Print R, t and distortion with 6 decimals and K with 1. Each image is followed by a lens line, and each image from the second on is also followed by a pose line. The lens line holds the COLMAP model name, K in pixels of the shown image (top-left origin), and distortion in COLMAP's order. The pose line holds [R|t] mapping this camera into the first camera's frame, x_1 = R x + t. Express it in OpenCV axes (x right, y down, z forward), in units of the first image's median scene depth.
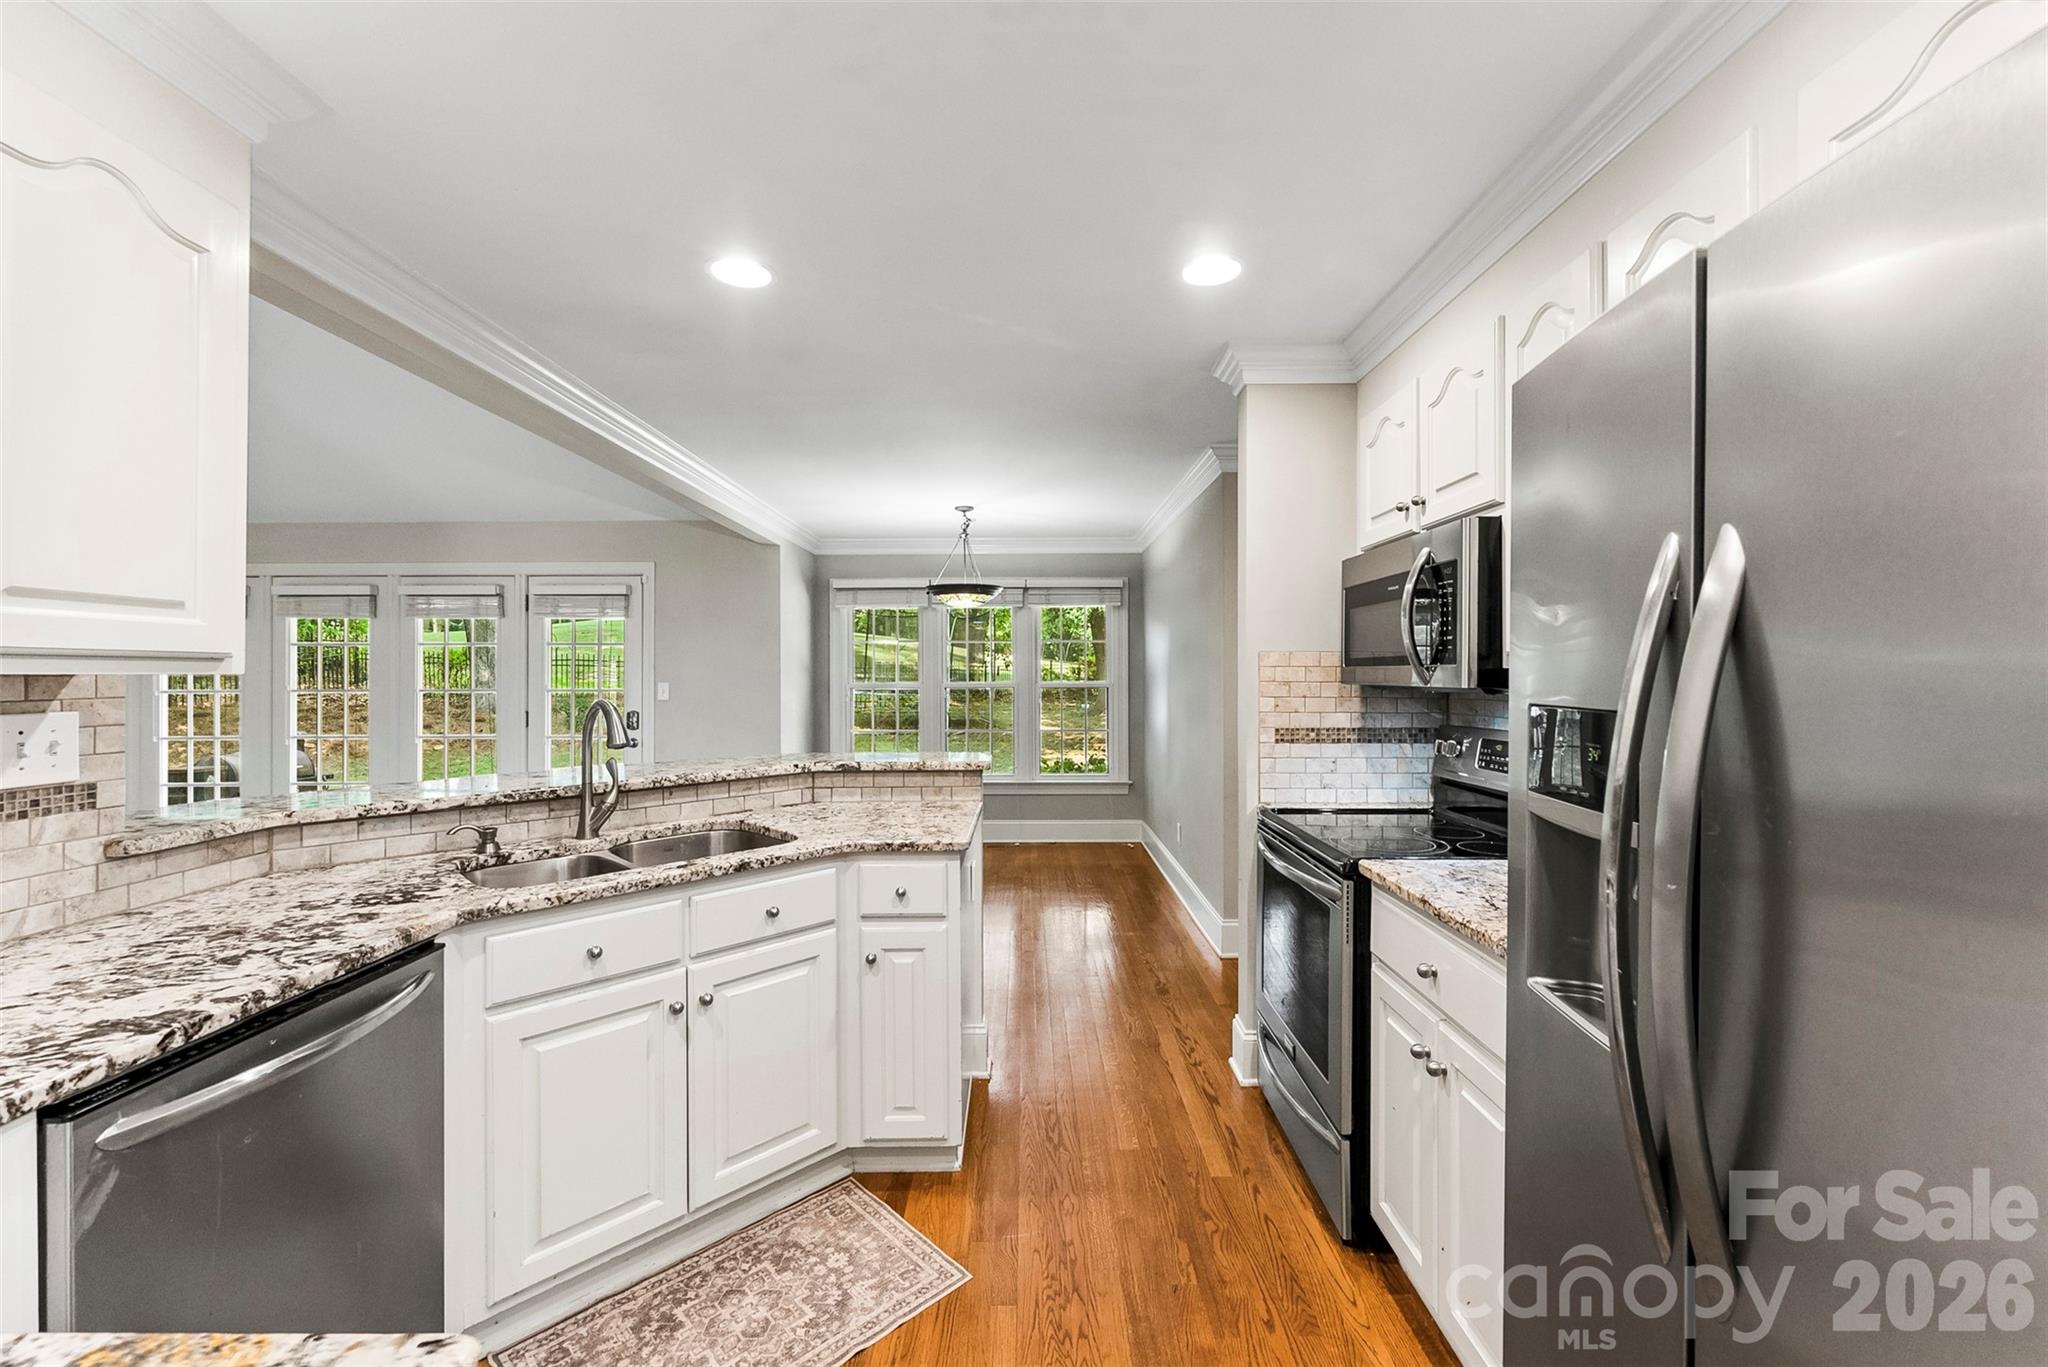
lens RADIAL K [[834.6, 0, 1019.7], [0, 834.6, 676.4], [0, 0, 1]] dist [0.000209, -0.000233]
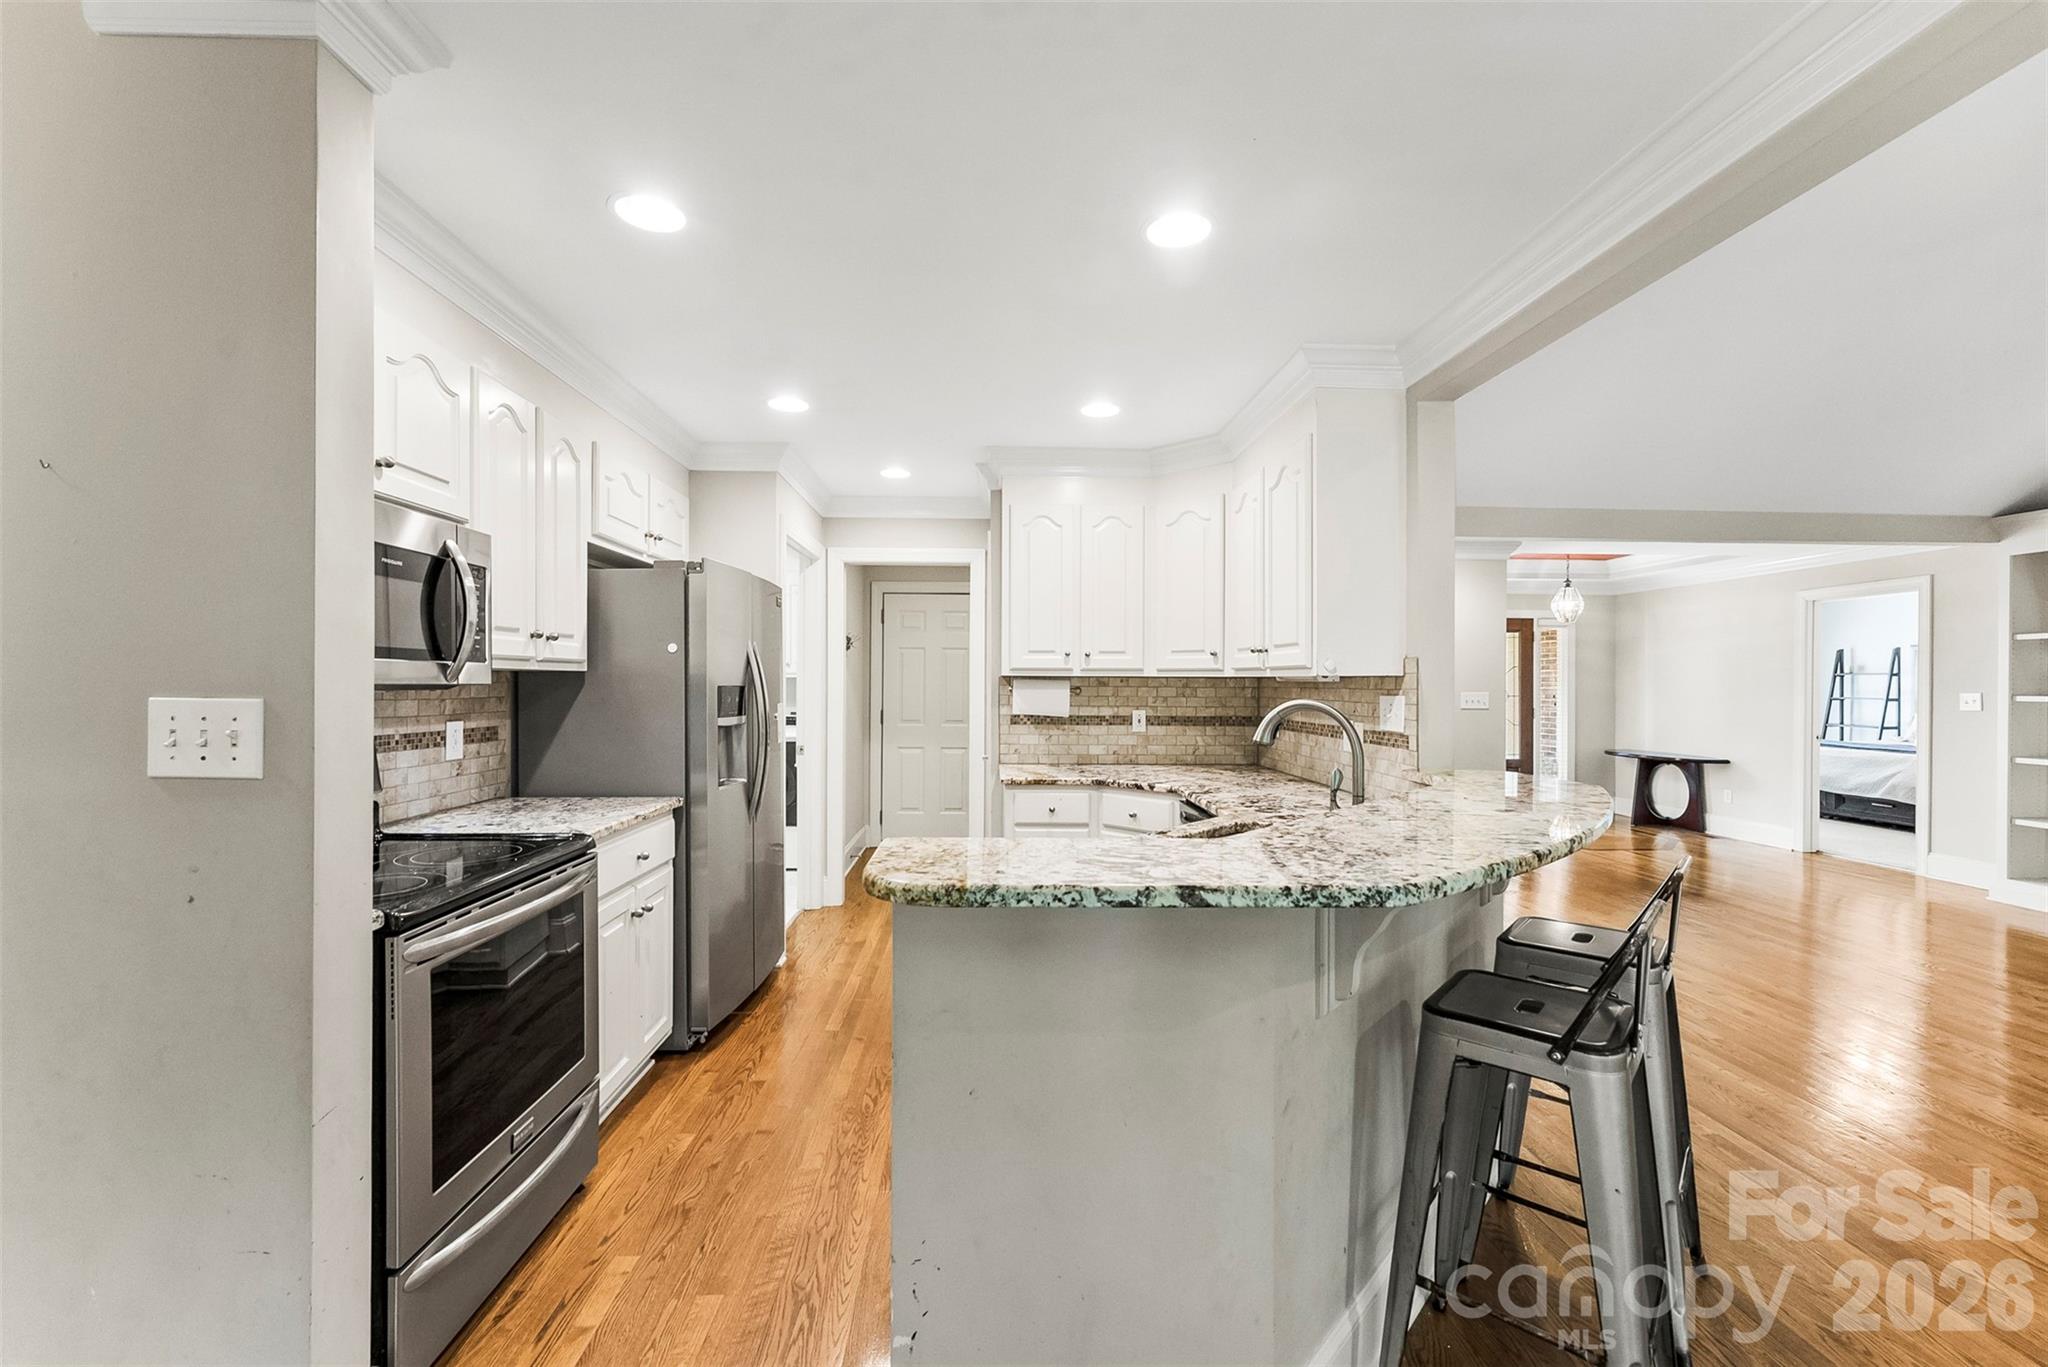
lens RADIAL K [[834.6, 0, 1006.6], [0, 834.6, 681.0], [0, 0, 1]] dist [0.000209, -0.000233]
pose [[-0.999613, -0.001958, -0.027764, -0.099395], [-0.001973, 0.999998, 0.000508, 0.005470], [0.027763, 0.000562, -0.999614, 1.518750]]
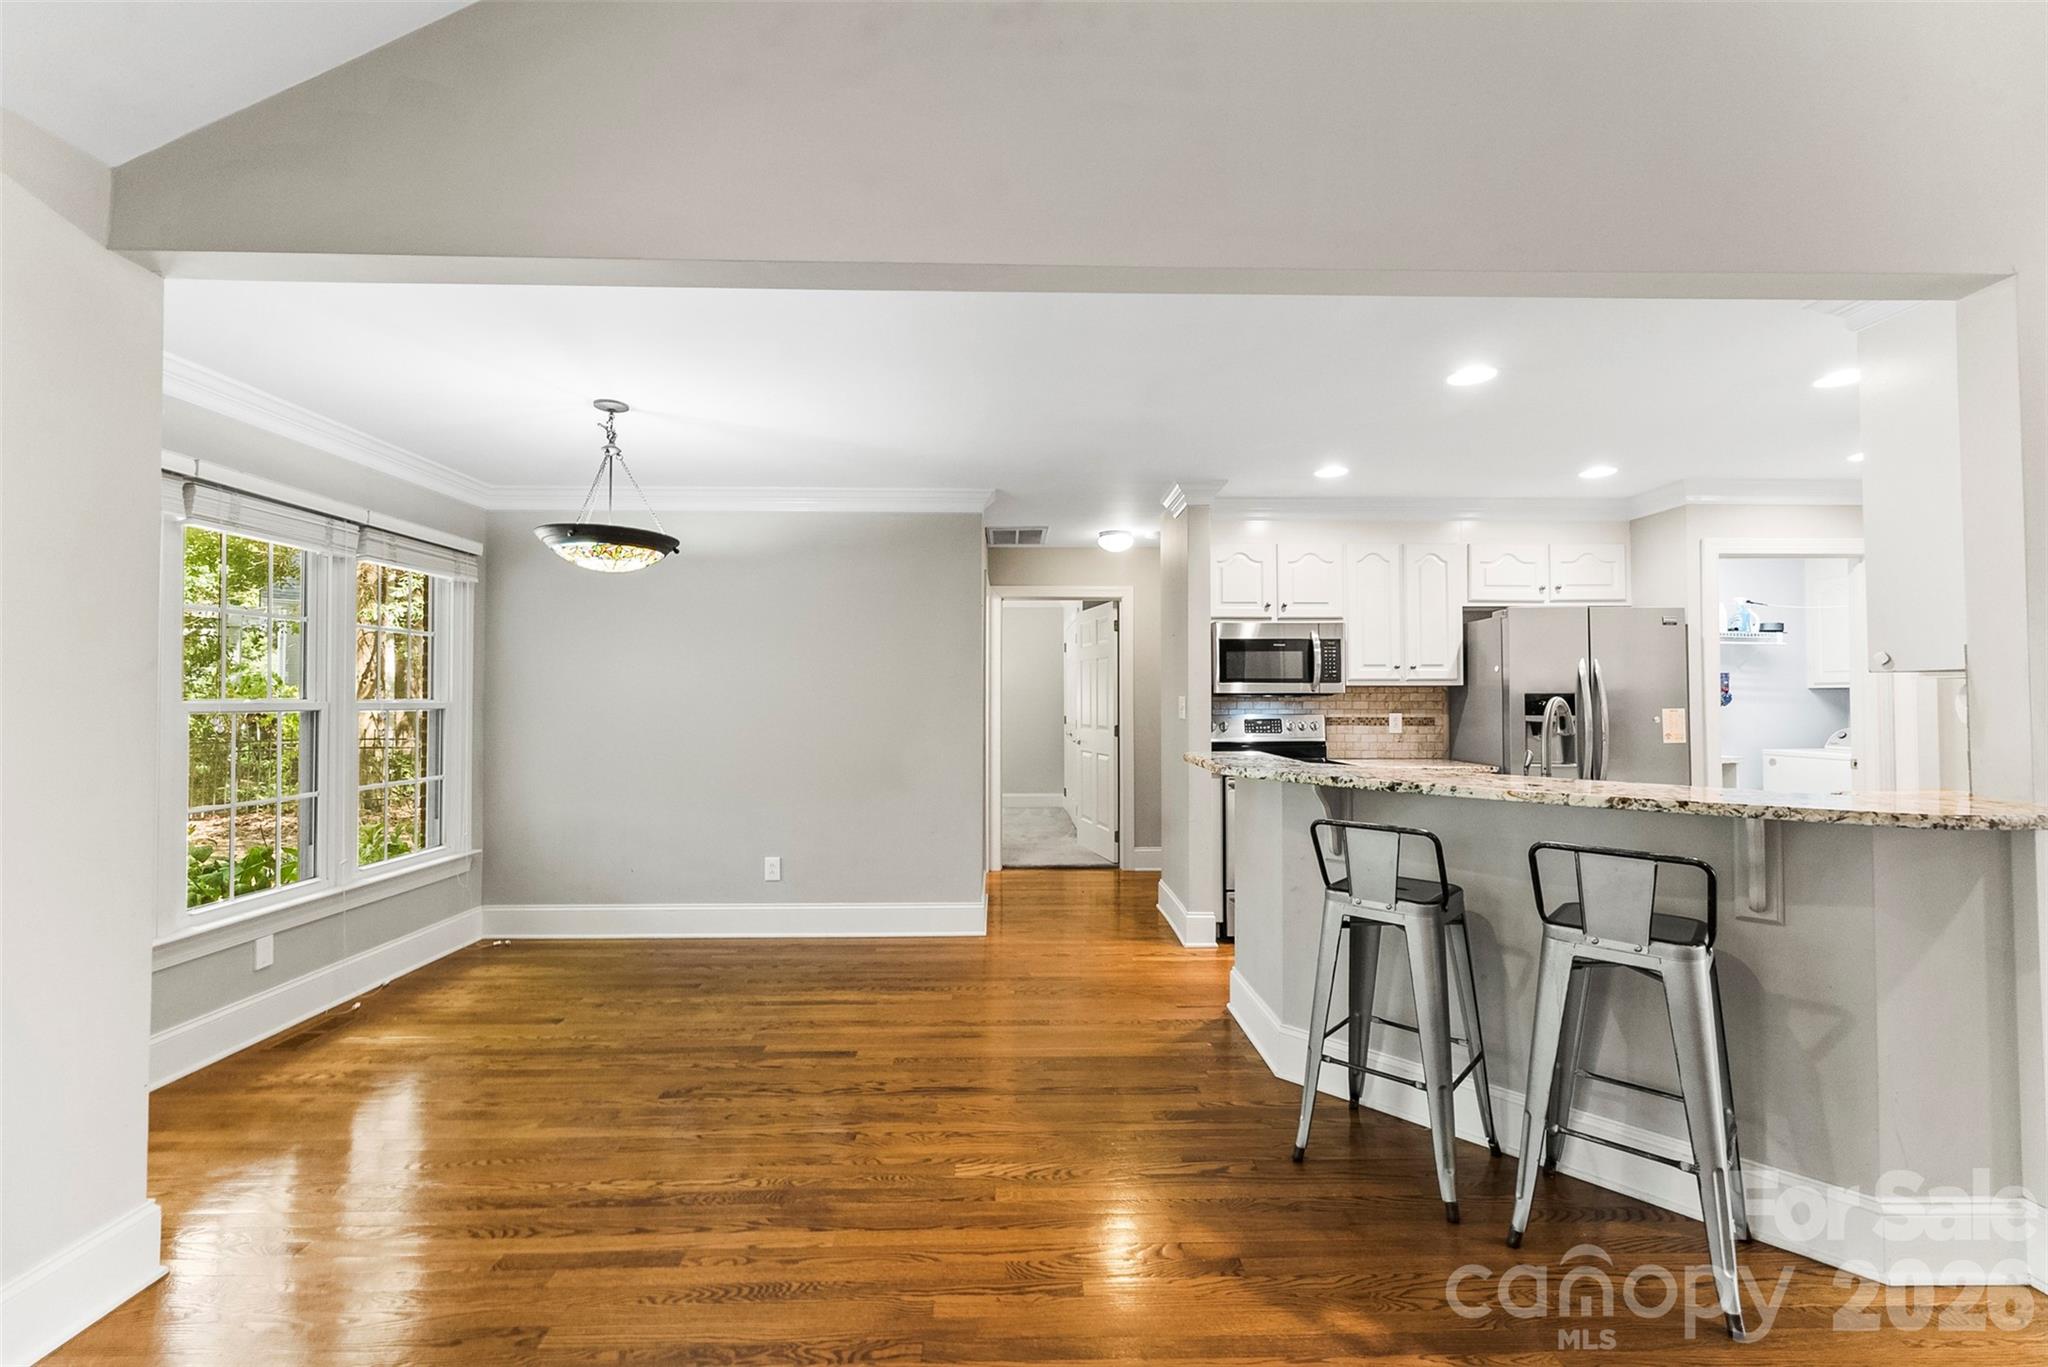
lens RADIAL K [[834.6, 0, 1023.3], [0, 834.6, 679.2], [0, 0, 1]] dist [0.000209, -0.000233]
pose [[-0.014857, 0.026933, 0.999527, -1.326055], [0.003500, 0.999632, -0.026884, 0.025544], [-0.999883, 0.003099, -0.014946, 1.386830]]
